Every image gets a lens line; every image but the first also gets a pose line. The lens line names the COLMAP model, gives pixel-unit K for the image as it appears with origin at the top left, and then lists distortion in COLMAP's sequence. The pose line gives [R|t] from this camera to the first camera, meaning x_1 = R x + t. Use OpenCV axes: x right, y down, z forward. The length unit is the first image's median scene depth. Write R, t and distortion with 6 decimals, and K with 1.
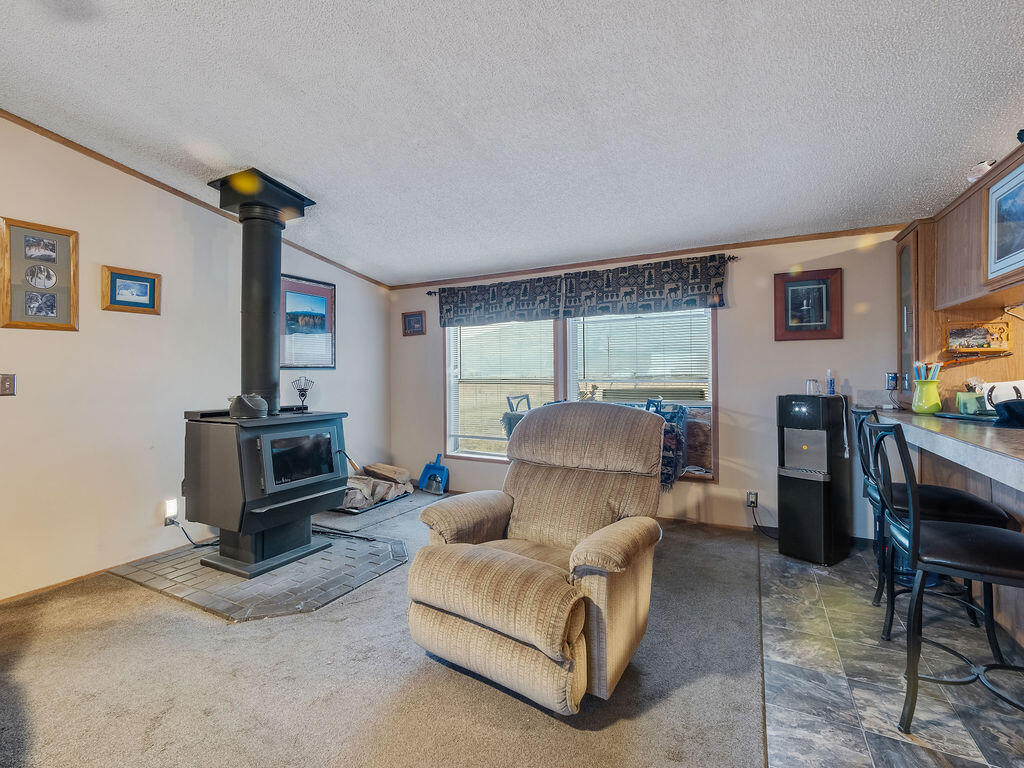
lens RADIAL K [[463.9, 0, 505.9], [0, 463.9, 373.8], [0, 0, 1]] dist [-0.014669, 0.001333]
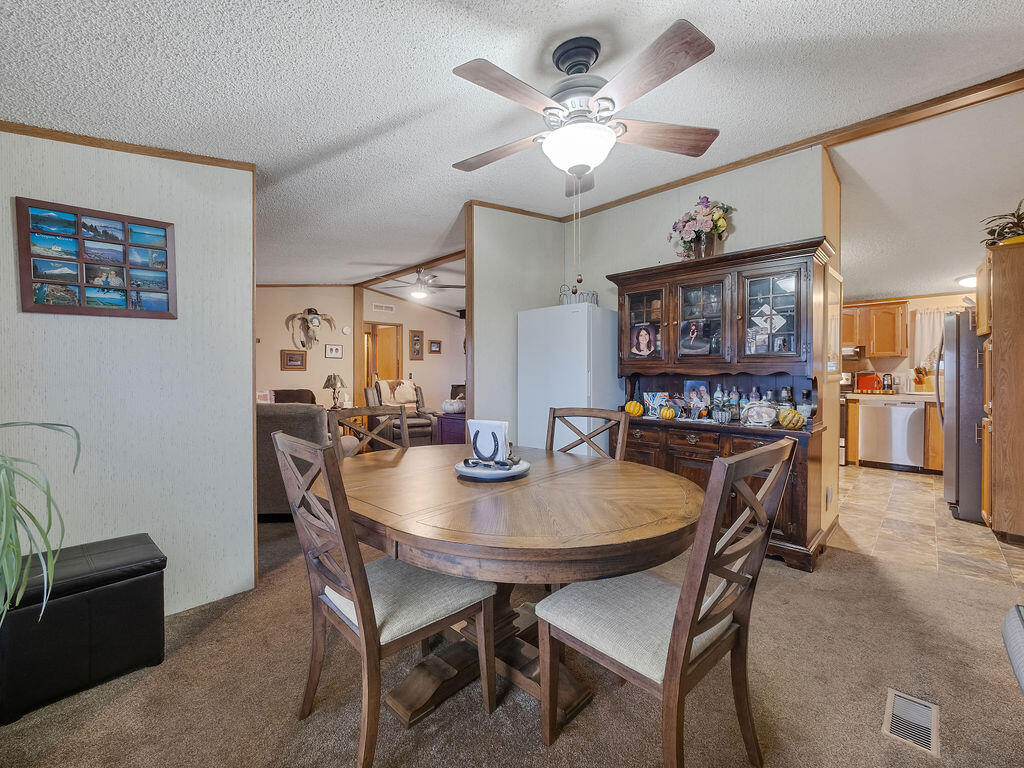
lens RADIAL K [[433.8, 0, 503.2], [0, 433.8, 378.7], [0, 0, 1]] dist [-0.001543, -0.000157]
pose [[0.948584, 0.015228, -0.316158, 0.559120], [-0.011116, 0.999829, 0.014806, -0.010188], [0.316329, -0.010530, 0.948591, -1.627346]]
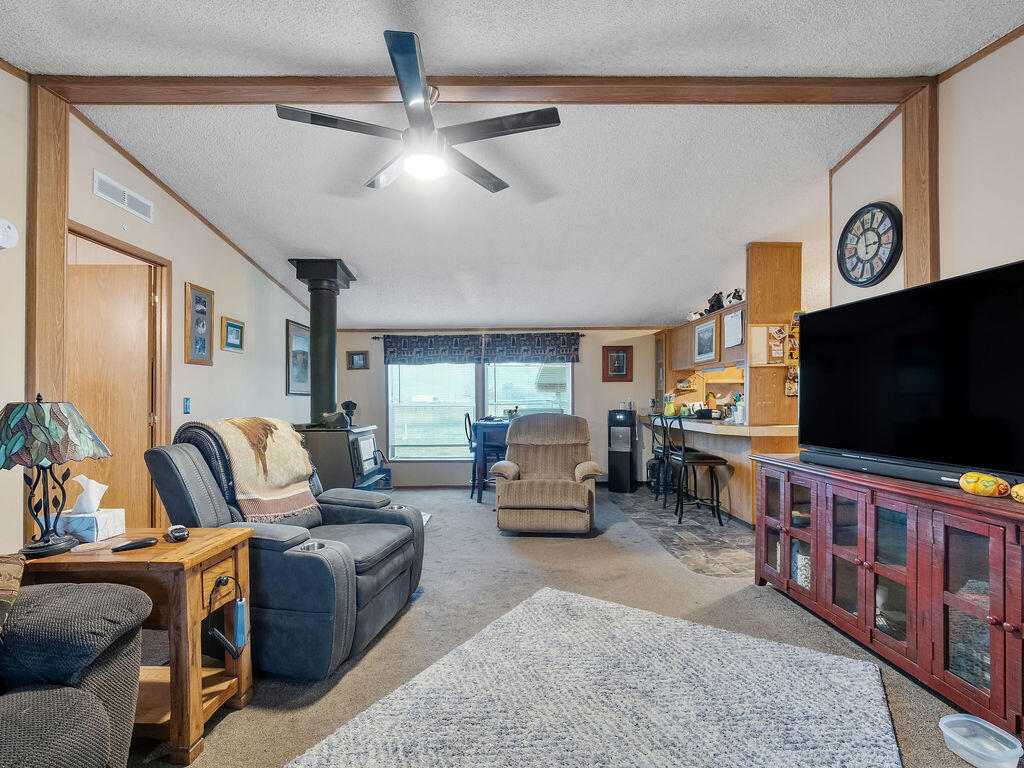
lens RADIAL K [[463.9, 0, 496.8], [0, 463.9, 403.2], [0, 0, 1]] dist [-0.014669, 0.001333]
pose [[0.885828, -0.001781, 0.464009, -0.730180], [-0.000423, 0.999989, 0.004645, 0.007889], [-0.464013, -0.004311, 0.885818, -0.507782]]
